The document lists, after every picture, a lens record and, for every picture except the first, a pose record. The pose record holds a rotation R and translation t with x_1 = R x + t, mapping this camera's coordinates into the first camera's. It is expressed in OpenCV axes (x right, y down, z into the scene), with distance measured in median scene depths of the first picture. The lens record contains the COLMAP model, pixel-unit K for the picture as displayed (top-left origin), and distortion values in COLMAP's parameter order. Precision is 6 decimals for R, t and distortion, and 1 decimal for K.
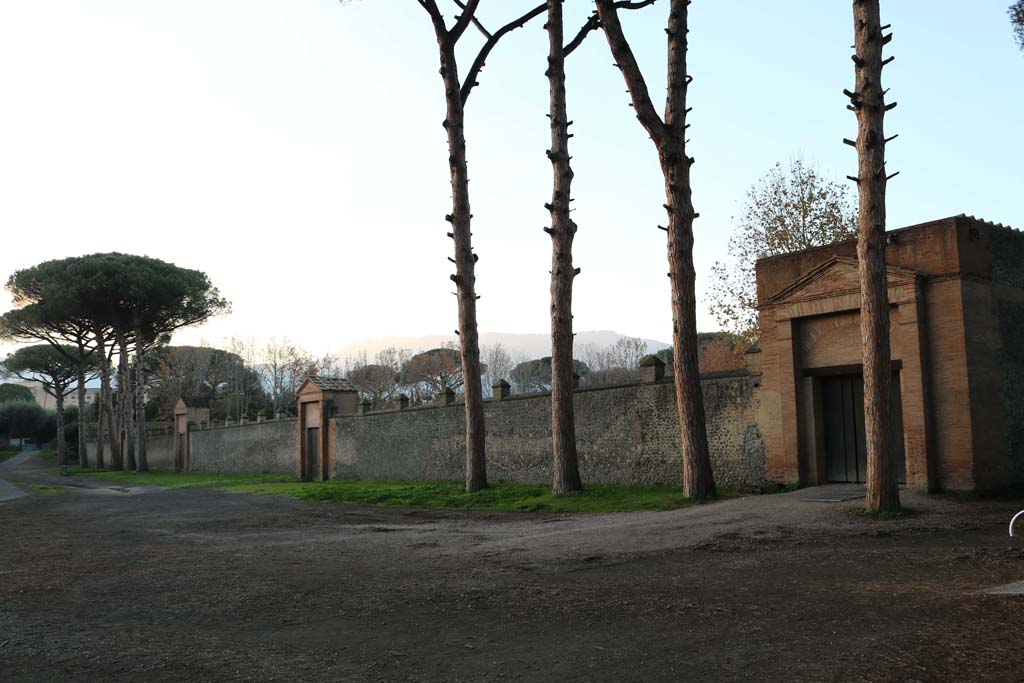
lens RADIAL K [[859.4, 0, 512.0], [0, 859.4, 341.5], [0, 0, 1]] dist [-0.142755, 0.114173]
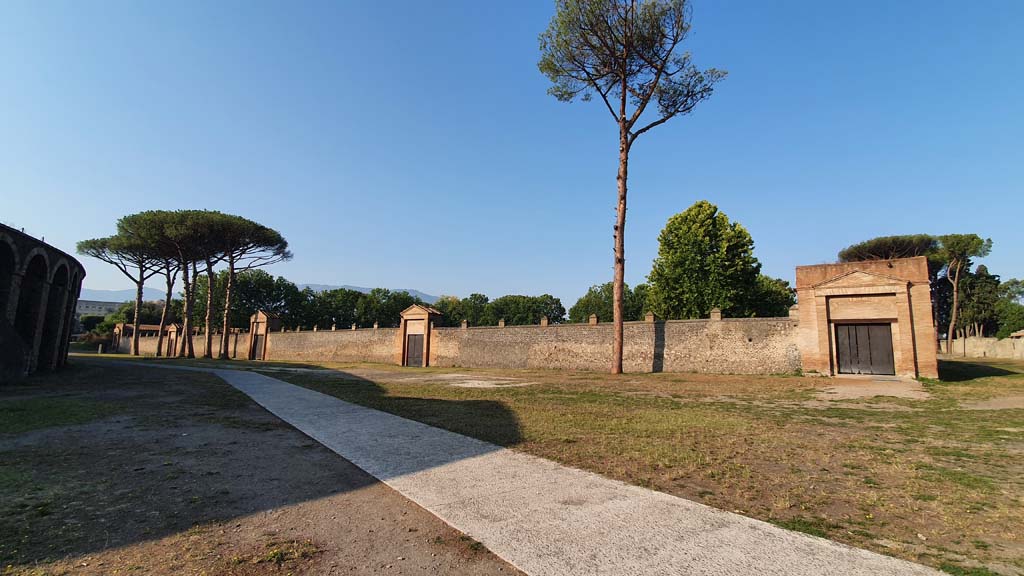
lens RADIAL K [[460.0, 0, 505.1], [0, 460.0, 286.6], [0, 0, 1]] dist [0.001568, -0.000037]
pose [[0.943290, 0.085843, 0.320679, -0.619547], [-0.077983, 0.996257, -0.037299, 0.043590], [-0.322680, 0.010176, 0.946453, 0.119901]]
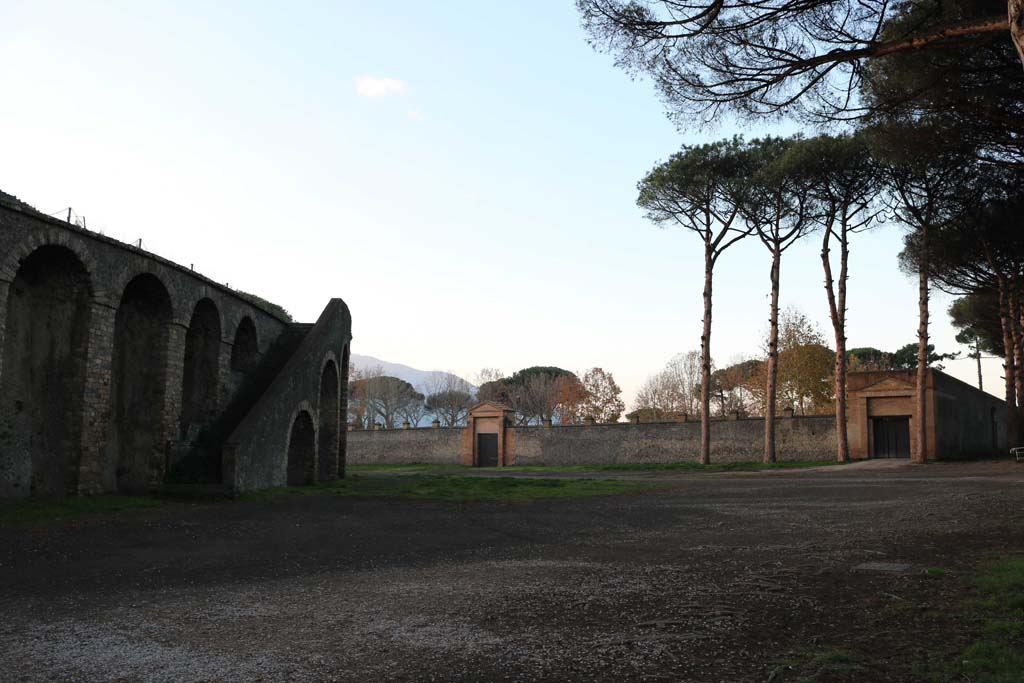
lens RADIAL K [[859.4, 0, 512.0], [0, 859.4, 341.5], [0, 0, 1]] dist [-0.142755, 0.114173]
pose [[0.933647, 0.071373, 0.351012, -1.284862], [-0.064010, 0.997418, -0.032554, -0.034120], [-0.352430, 0.007925, 0.935805, -0.851793]]
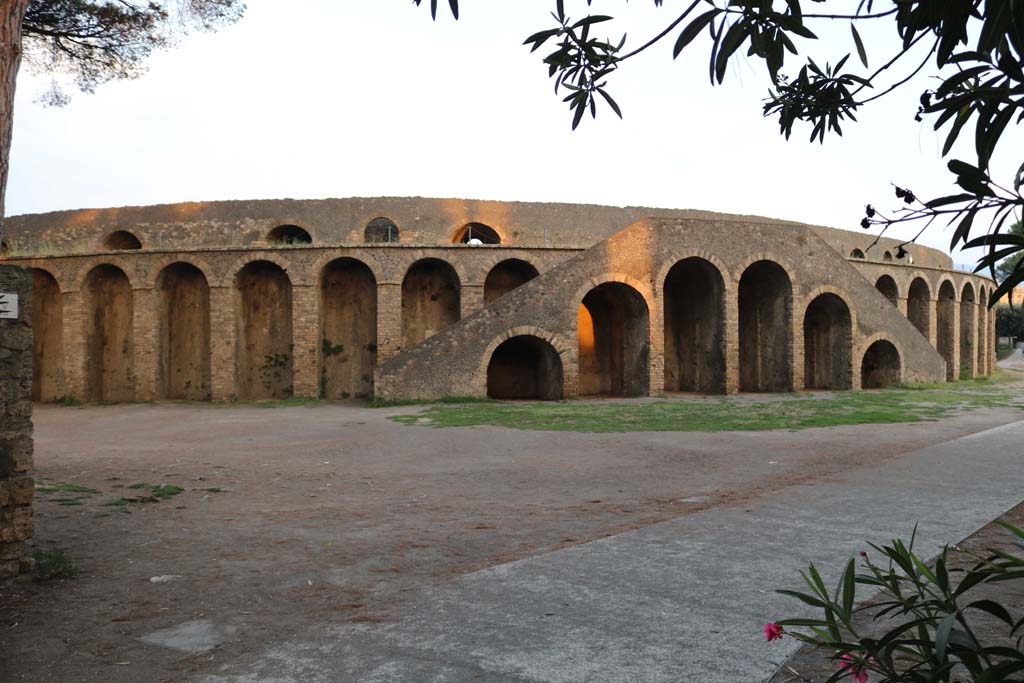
lens RADIAL K [[859.4, 0, 512.0], [0, 859.4, 341.5], [0, 0, 1]] dist [-0.142755, 0.114173]
pose [[0.533385, 0.012972, -0.845773, -0.198182], [0.089076, 0.993462, 0.071412, -0.046409], [0.841170, -0.113428, 0.528742, -0.472952]]
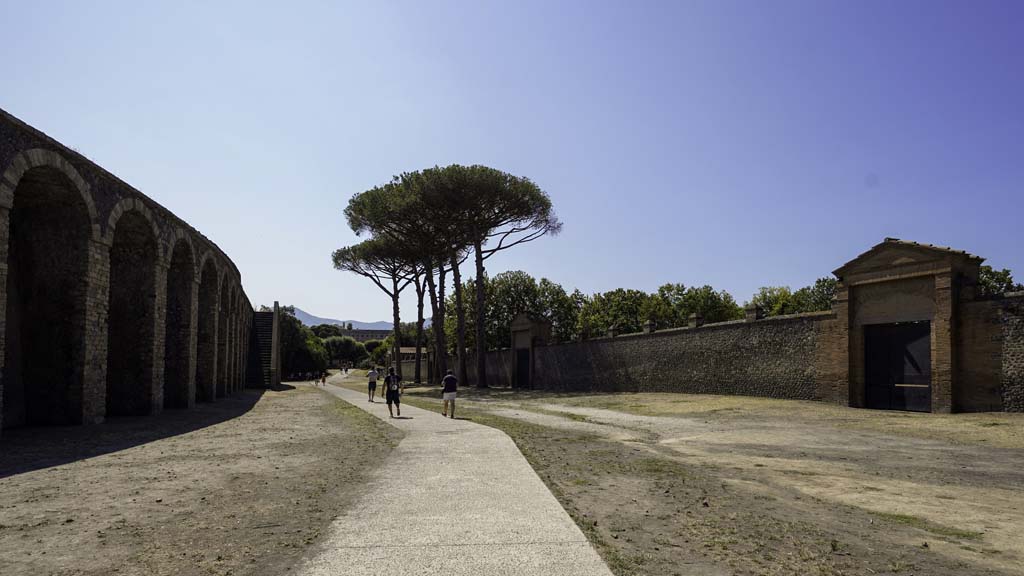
lens RADIAL K [[519.7, 0, 512.0], [0, 519.7, 288.0], [0, 0, 1]] dist [0.032653, -0.000011]
pose [[0.982212, -0.010192, -0.187498, -0.729943], [0.002628, 0.999174, -0.040546, 0.154638], [0.187757, 0.039332, 0.981428, 0.974156]]
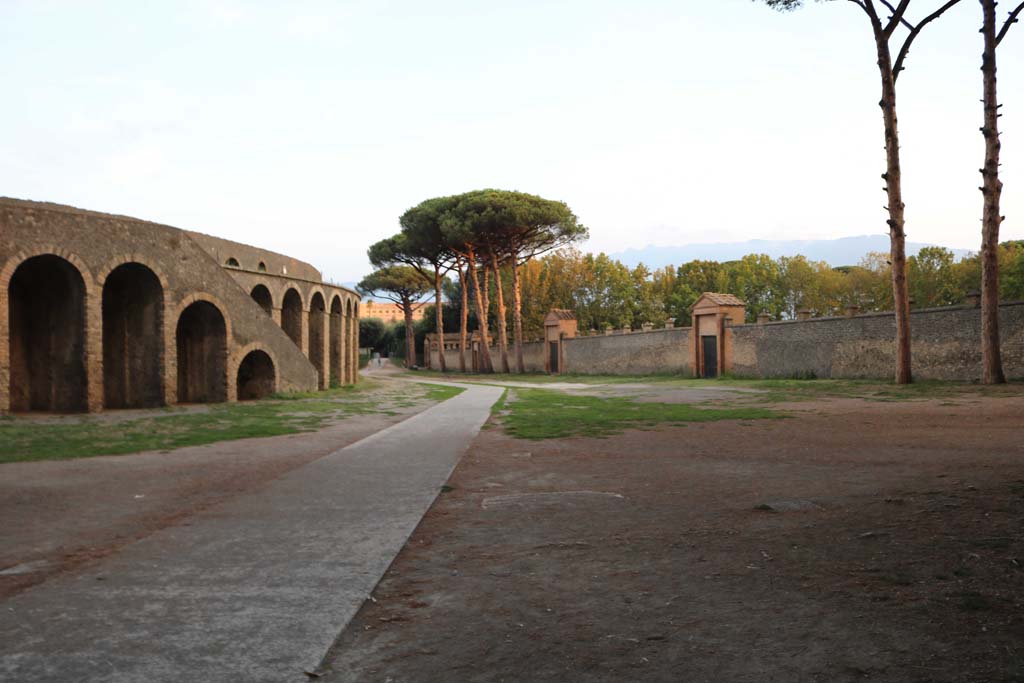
lens RADIAL K [[859.4, 0, 512.0], [0, 859.4, 341.5], [0, 0, 1]] dist [-0.142755, 0.114173]
pose [[0.955980, 0.002498, -0.293420, -0.242590], [0.028389, 0.994486, 0.100957, -0.037258], [0.292054, -0.104843, 0.950638, -0.416522]]
